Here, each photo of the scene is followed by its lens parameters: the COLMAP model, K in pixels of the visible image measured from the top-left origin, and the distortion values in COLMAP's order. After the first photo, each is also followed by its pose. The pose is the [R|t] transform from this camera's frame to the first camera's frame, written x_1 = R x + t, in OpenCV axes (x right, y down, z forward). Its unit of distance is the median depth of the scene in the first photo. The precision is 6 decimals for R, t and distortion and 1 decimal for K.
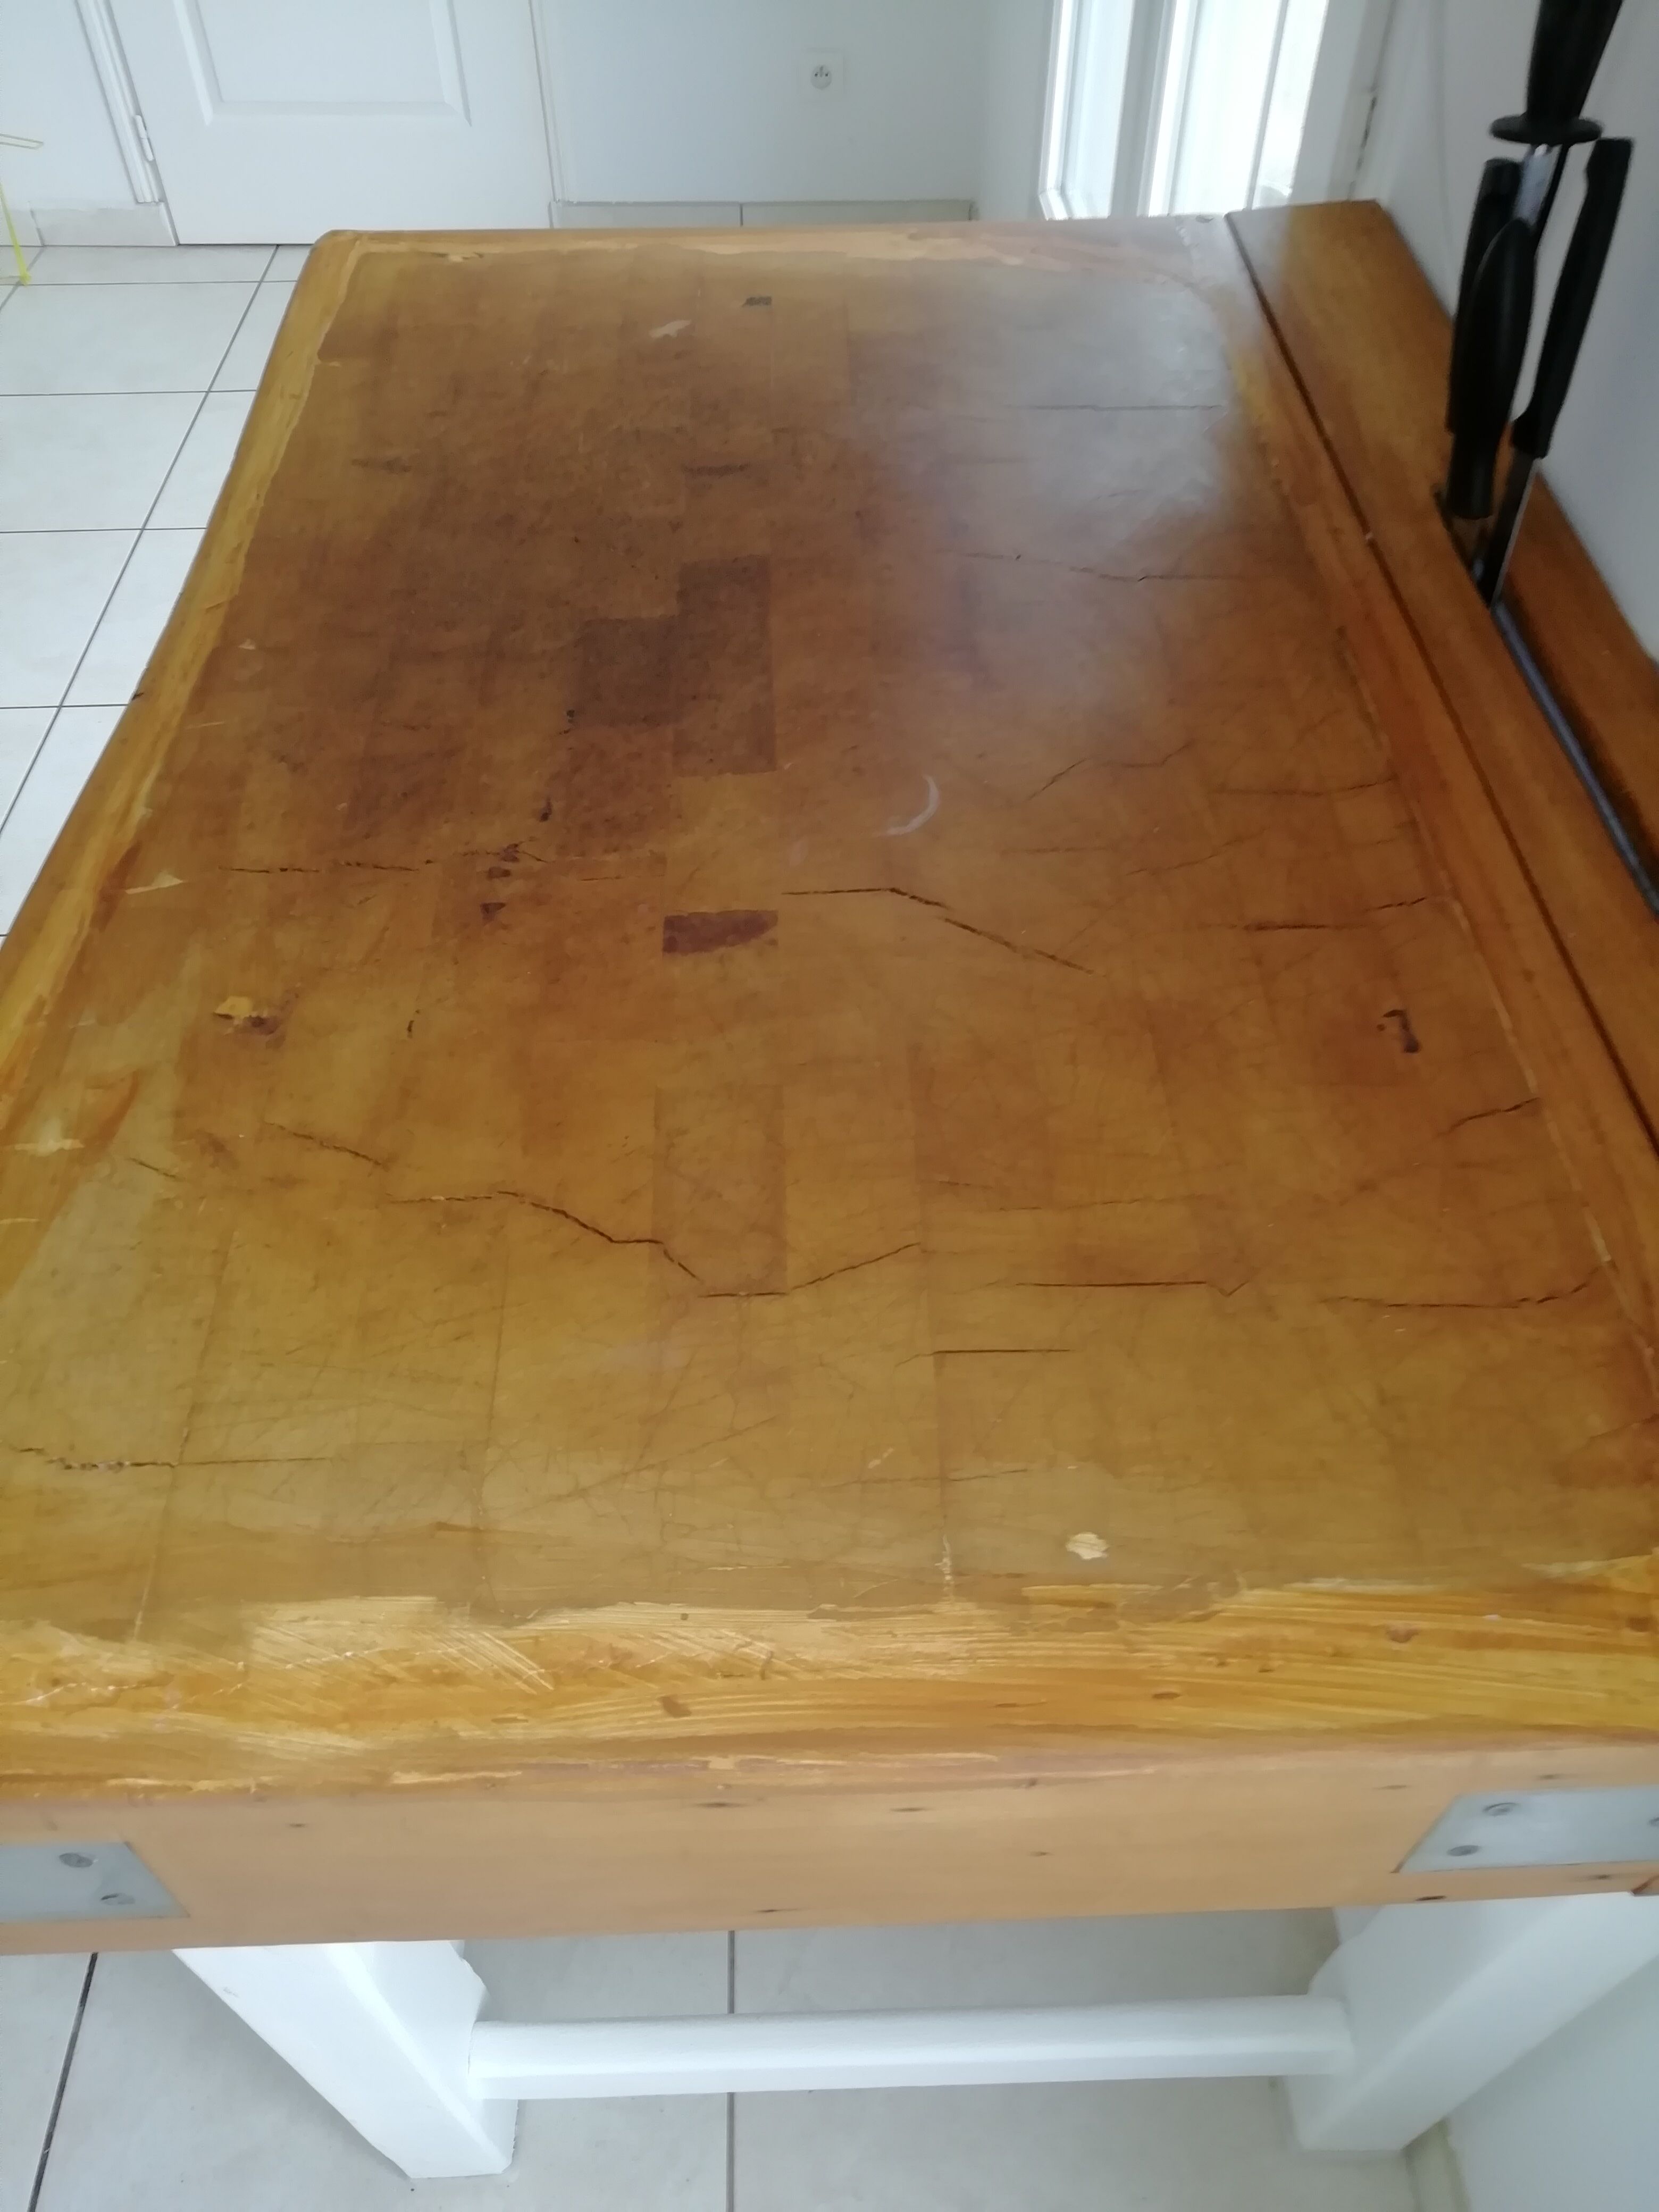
lens RADIAL K [[1636.1, 0, 829.5], [0, 1636.1, 1106.0], [0, 0, 1]] dist [0.042232, -0.059071]
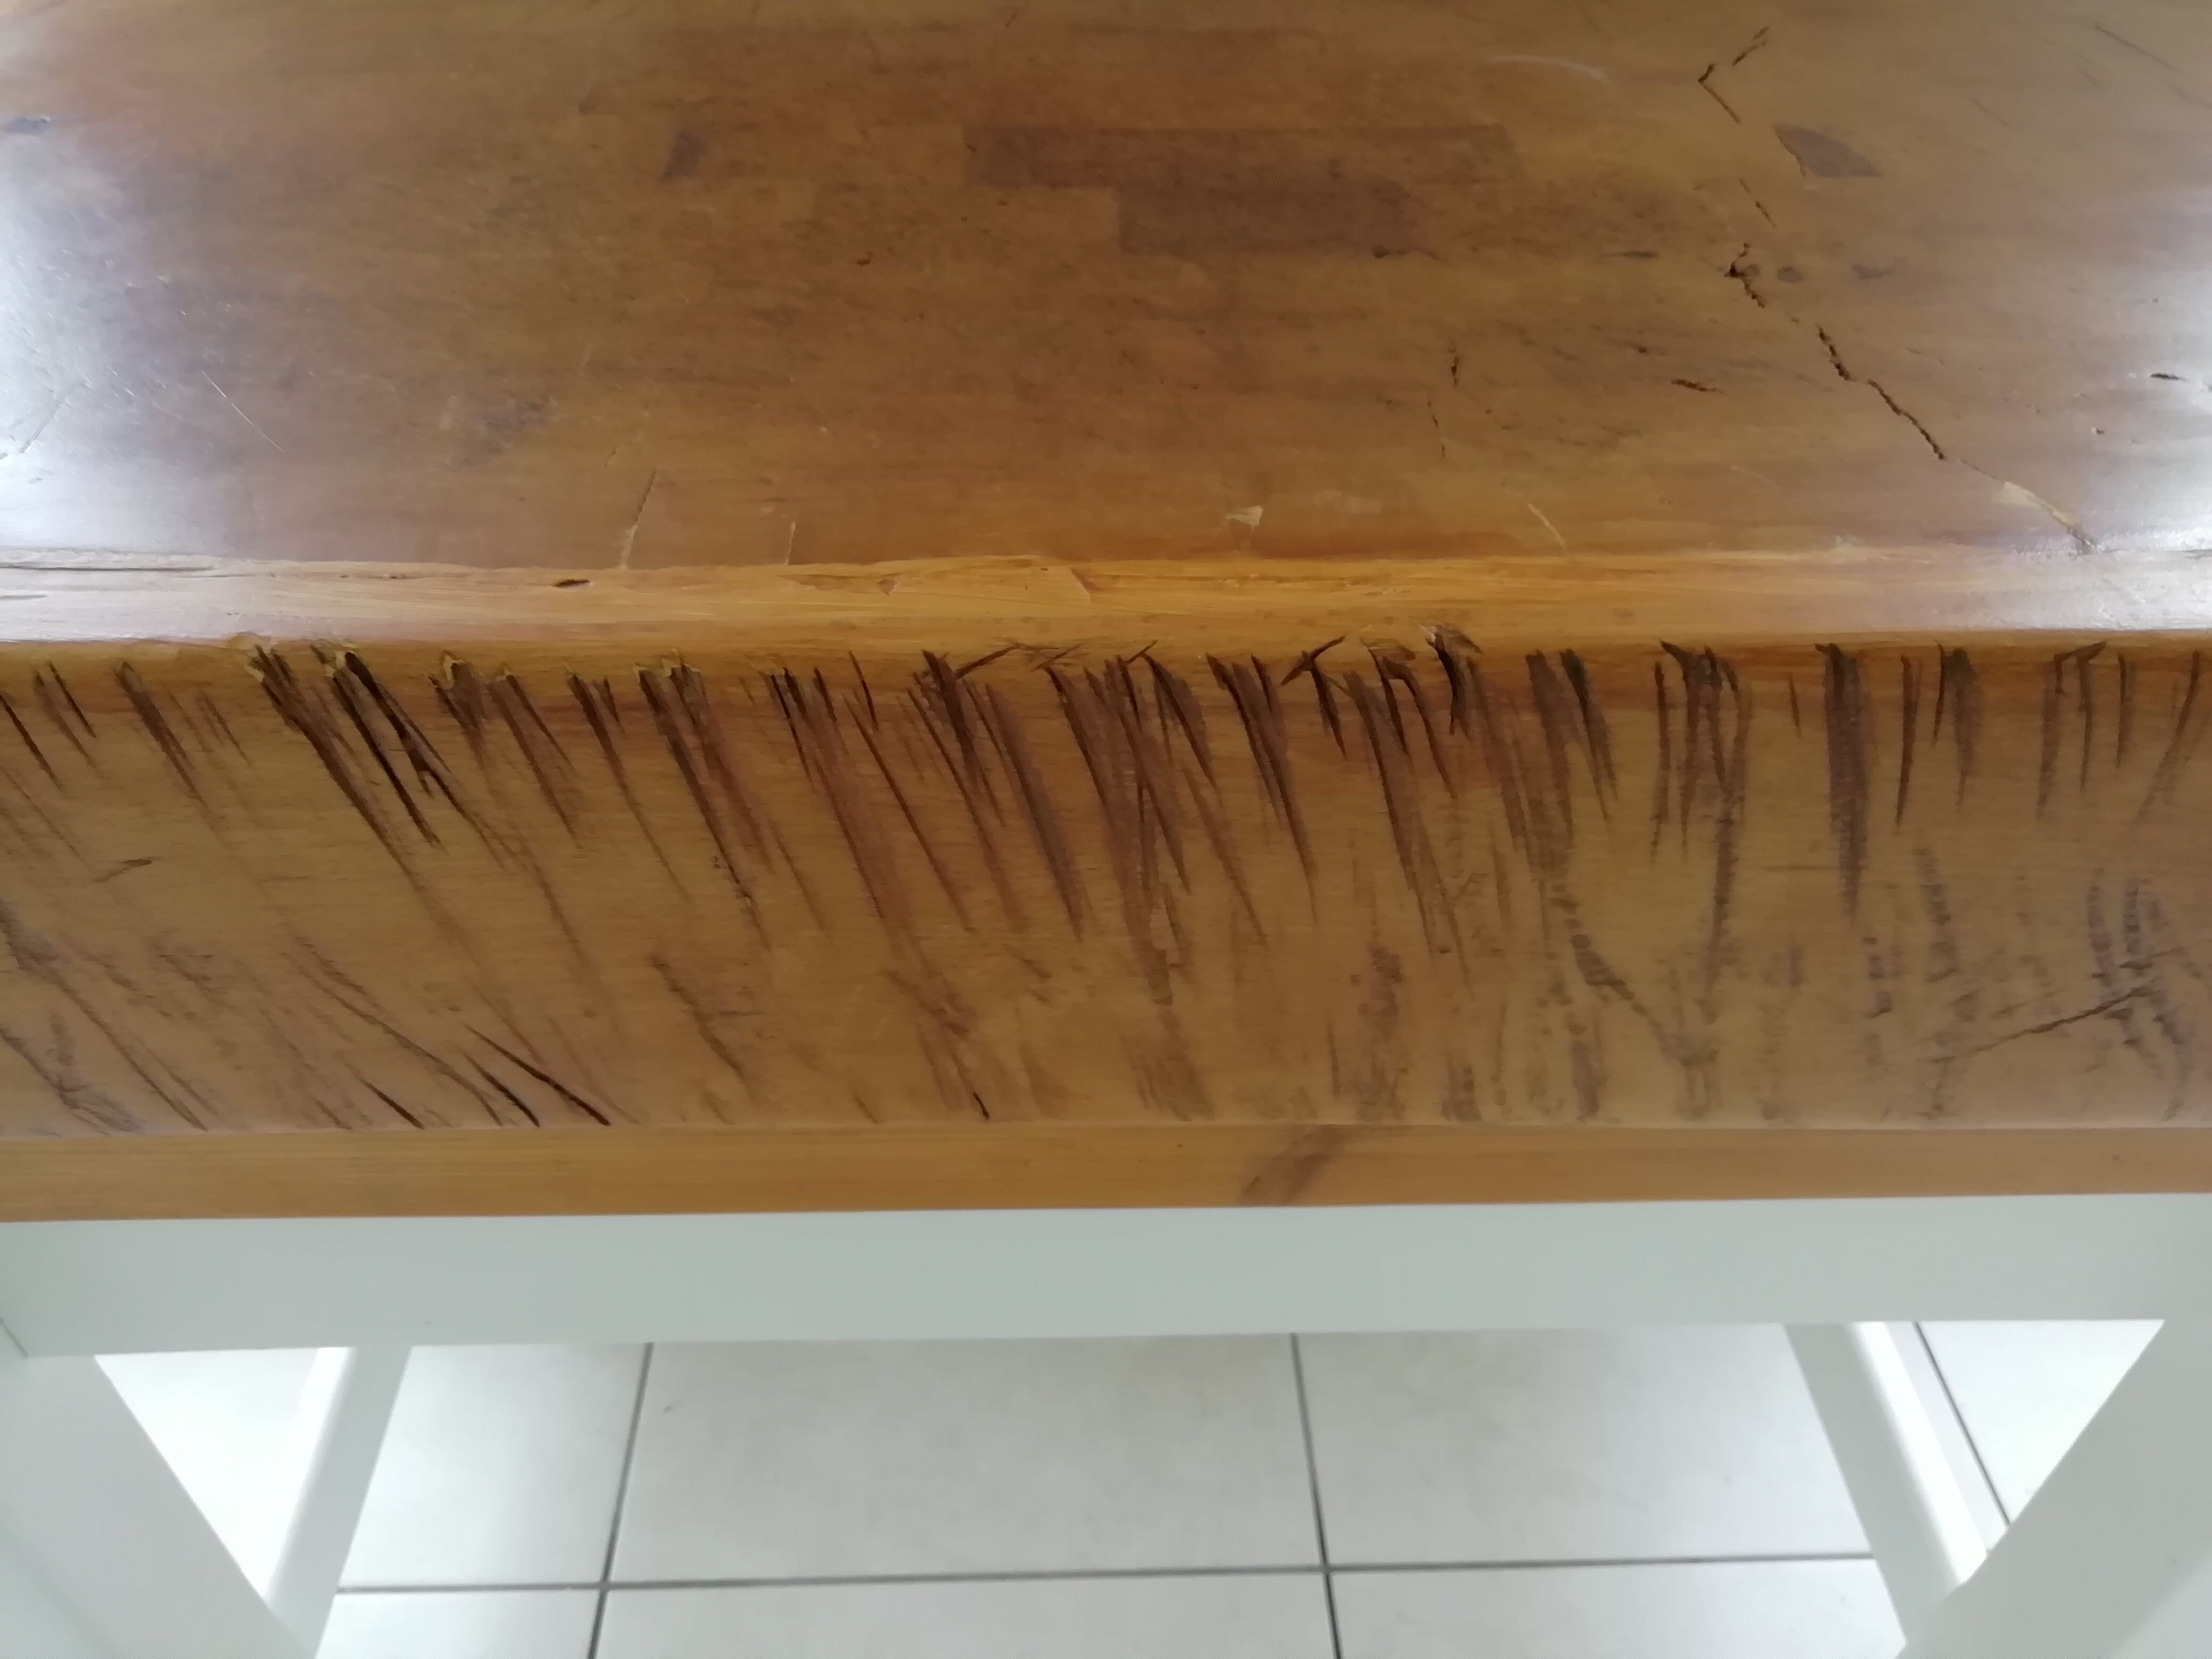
lens RADIAL K [[1669.2, 0, 1089.7], [0, 1669.2, 823.5], [0, 0, 1]] dist [0.021182, -0.055806]
pose [[-0.000344, -0.646817, 0.762645, -0.893379], [0.733515, 0.518186, 0.439816, -0.551065], [-0.679673, 0.559563, 0.474272, 0.987628]]
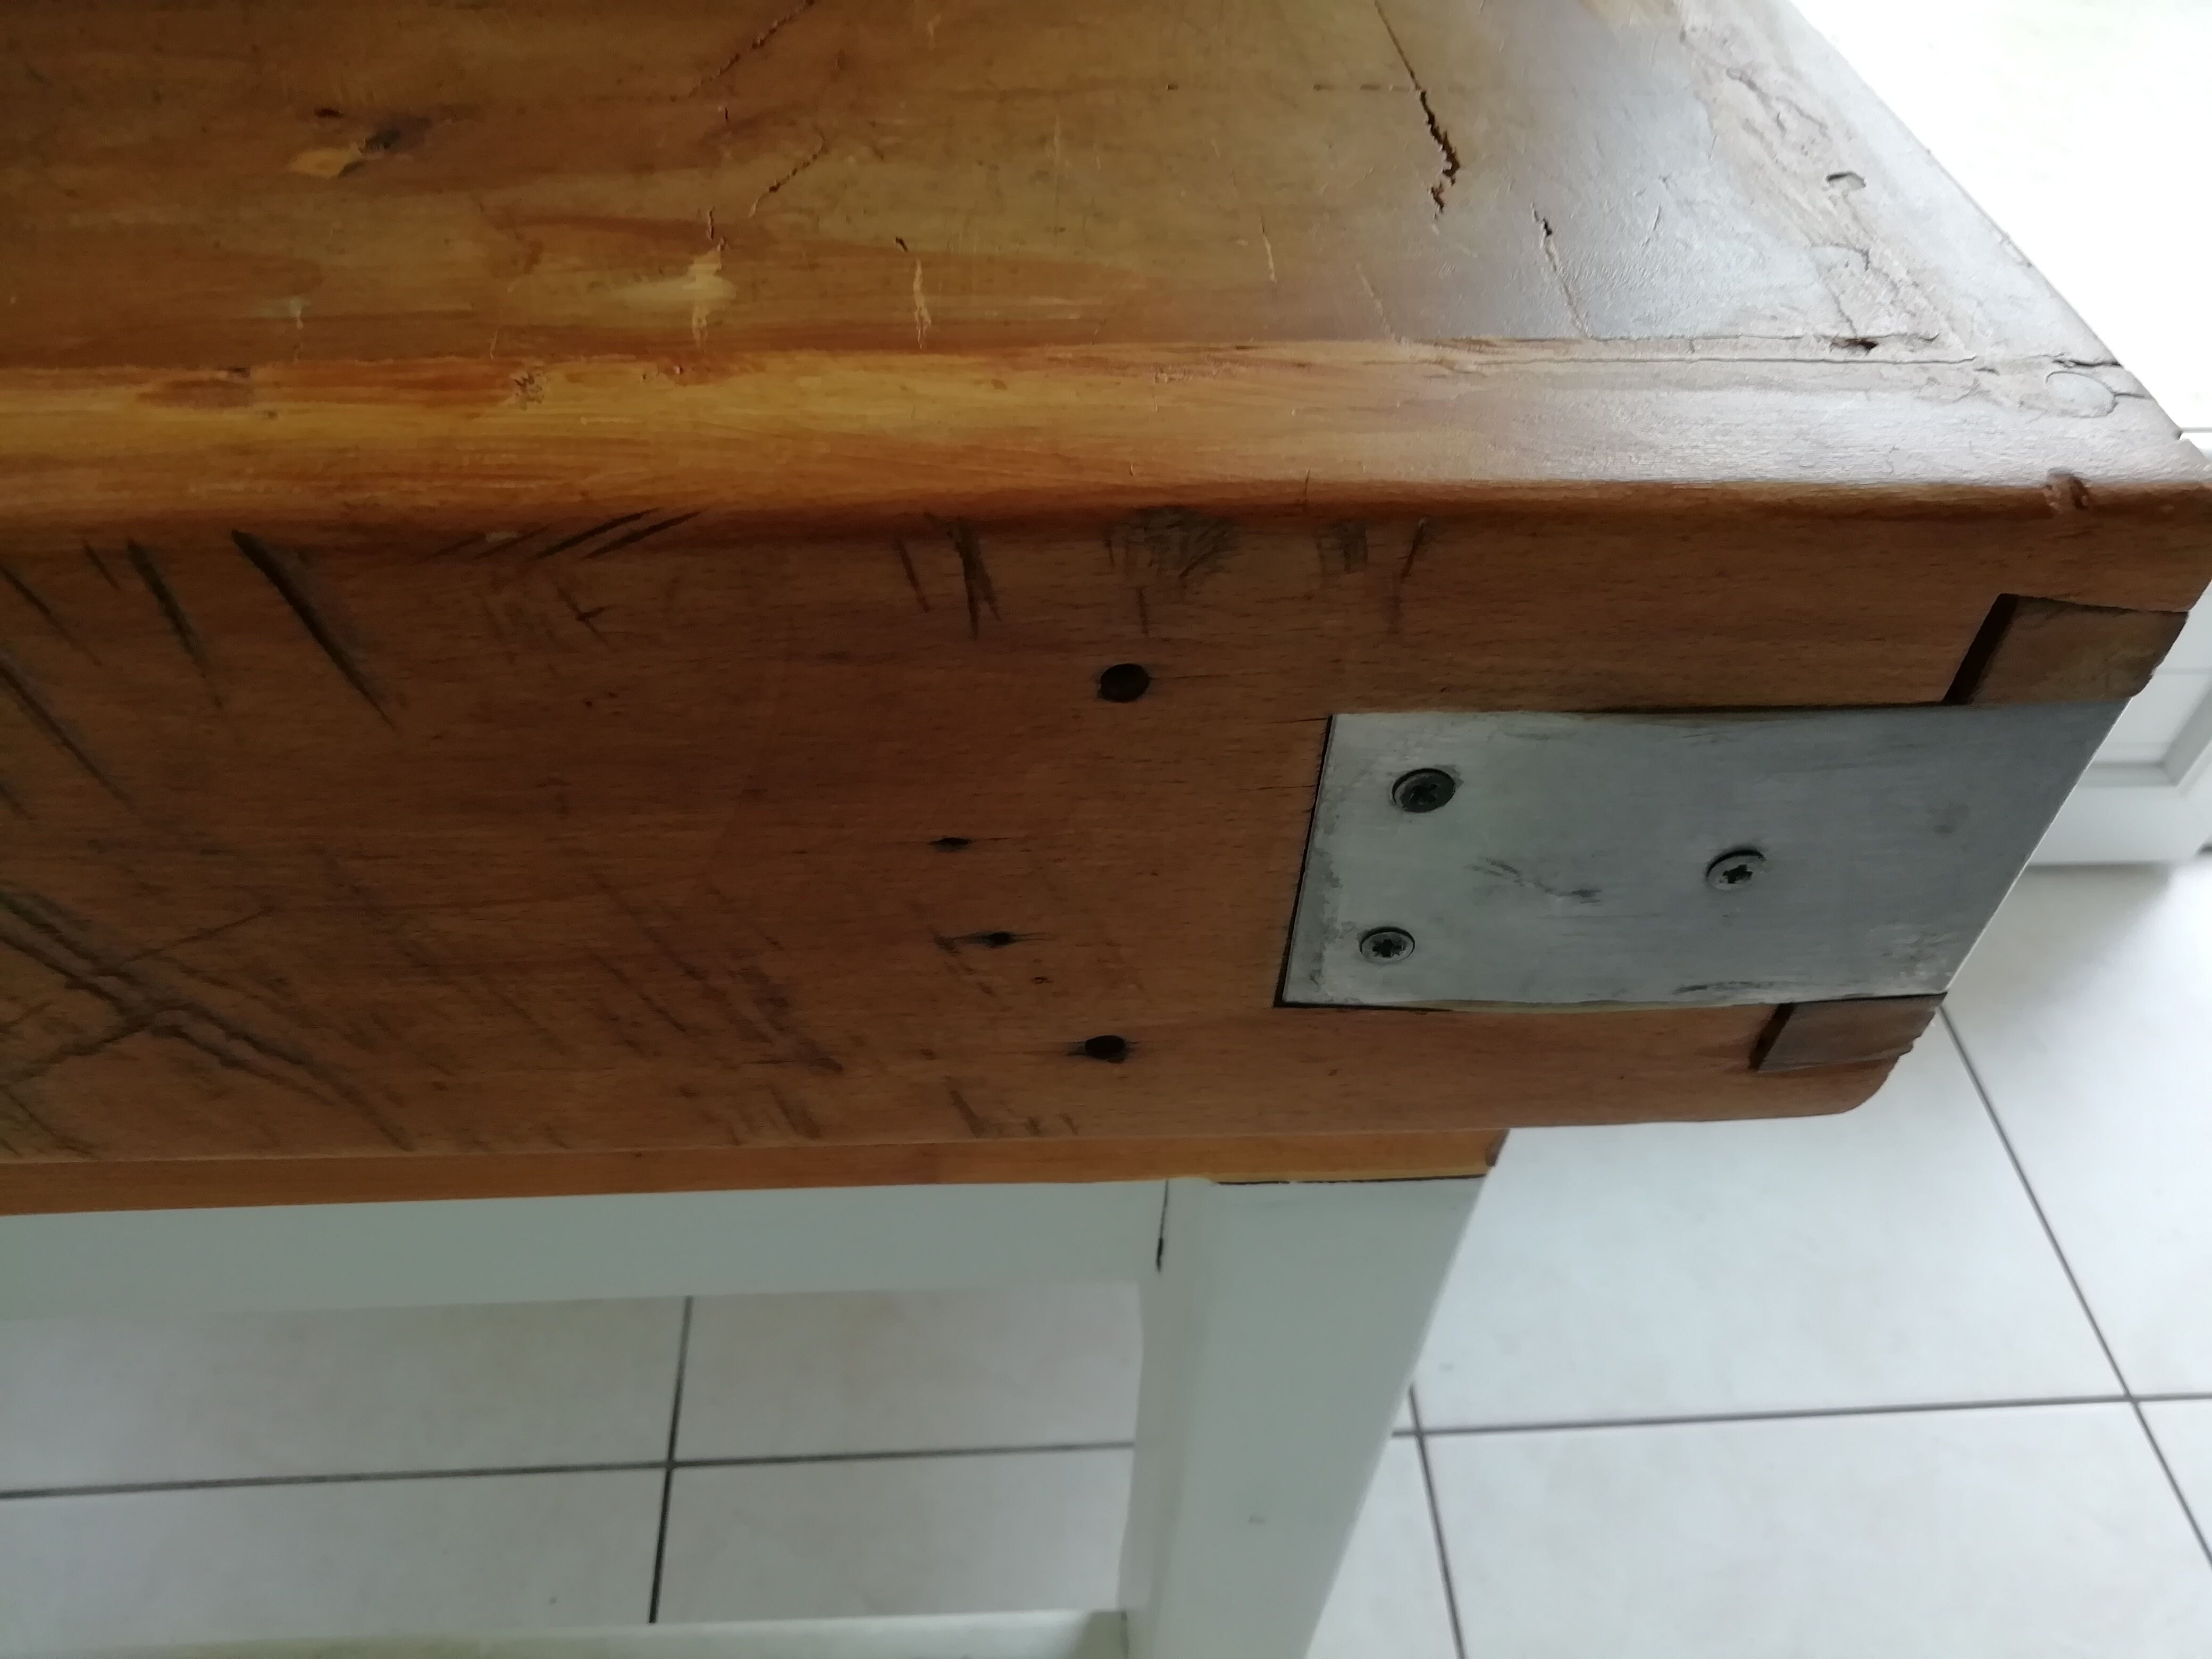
lens RADIAL K [[1669.2, 0, 1089.7], [0, 1669.2, 823.5], [0, 0, 1]] dist [0.021182, -0.055806]
pose [[-0.025705, -0.730826, 0.682080, -0.743587], [0.726987, 0.454666, 0.514557, -0.055794], [-0.686170, 0.509090, 0.519613, 0.643110]]
